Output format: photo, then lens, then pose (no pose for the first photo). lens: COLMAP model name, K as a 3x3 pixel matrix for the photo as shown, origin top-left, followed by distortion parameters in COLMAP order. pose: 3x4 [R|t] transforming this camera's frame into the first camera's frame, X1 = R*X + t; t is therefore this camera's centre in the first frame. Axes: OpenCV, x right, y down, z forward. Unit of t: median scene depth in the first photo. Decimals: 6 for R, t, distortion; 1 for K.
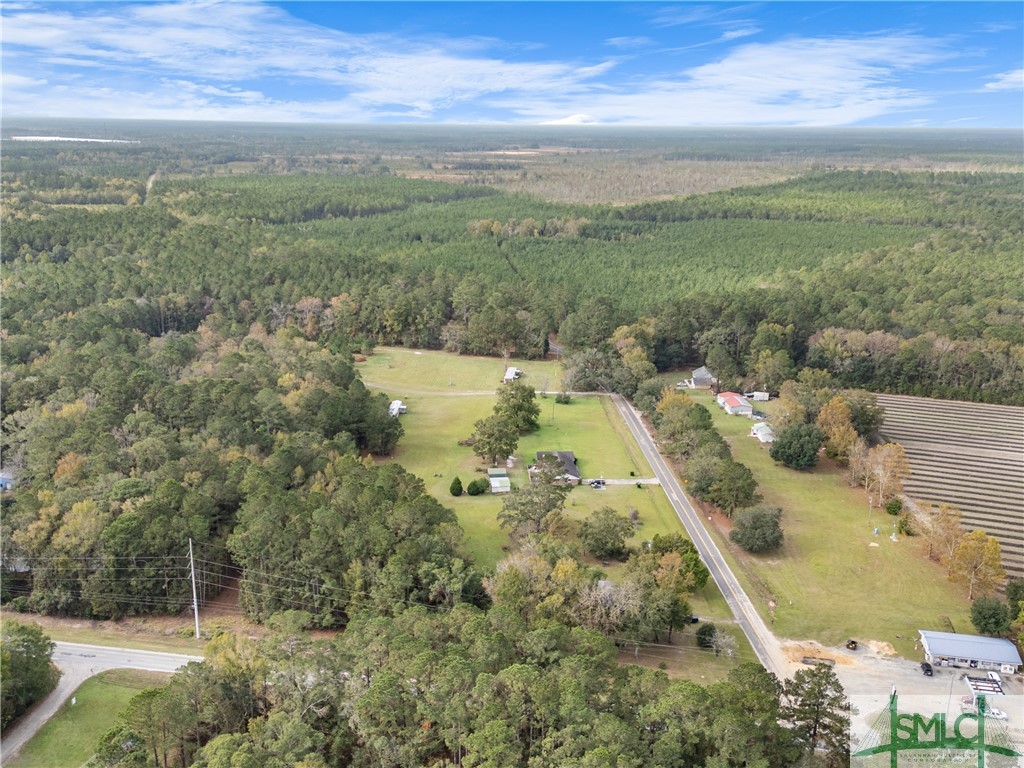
lens RADIAL K [[937.8, 0, 512.0], [0, 937.8, 384.0], [0, 0, 1]] dist [0.103117, -0.143157]
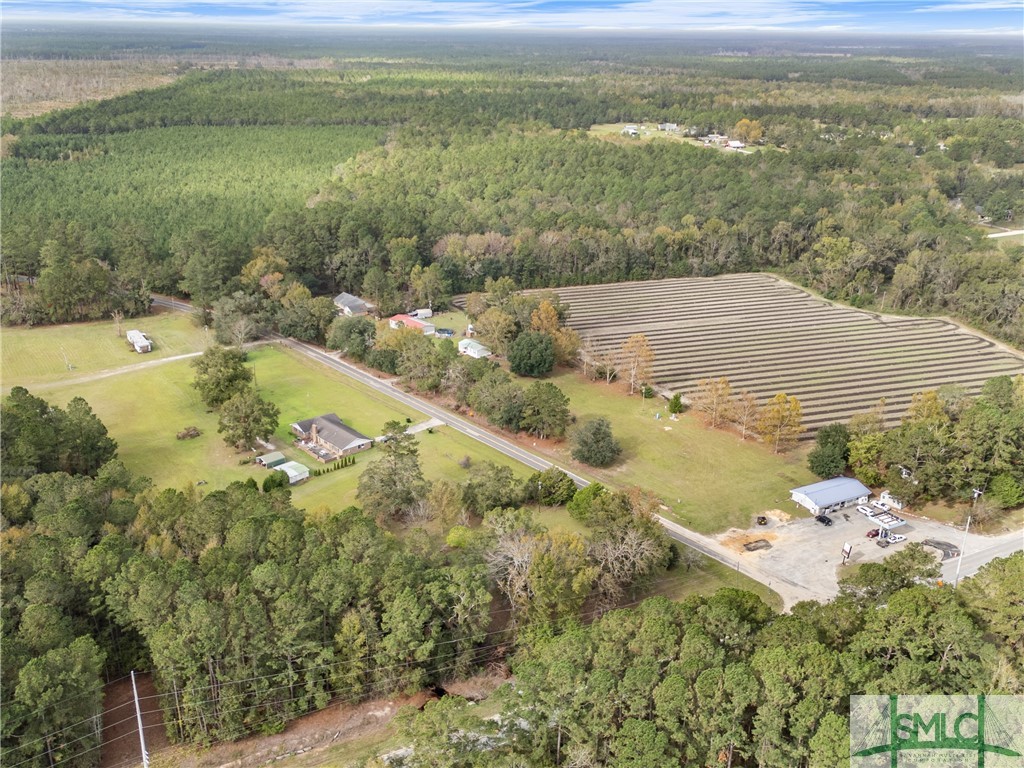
lens RADIAL K [[937.8, 0, 512.0], [0, 937.8, 384.0], [0, 0, 1]] dist [0.103117, -0.143157]
pose [[0.779218, -0.217767, 0.587704, -0.247146], [0.158816, 0.975698, 0.150964, -0.046817], [-0.606297, -0.024297, 0.794867, 0.164091]]
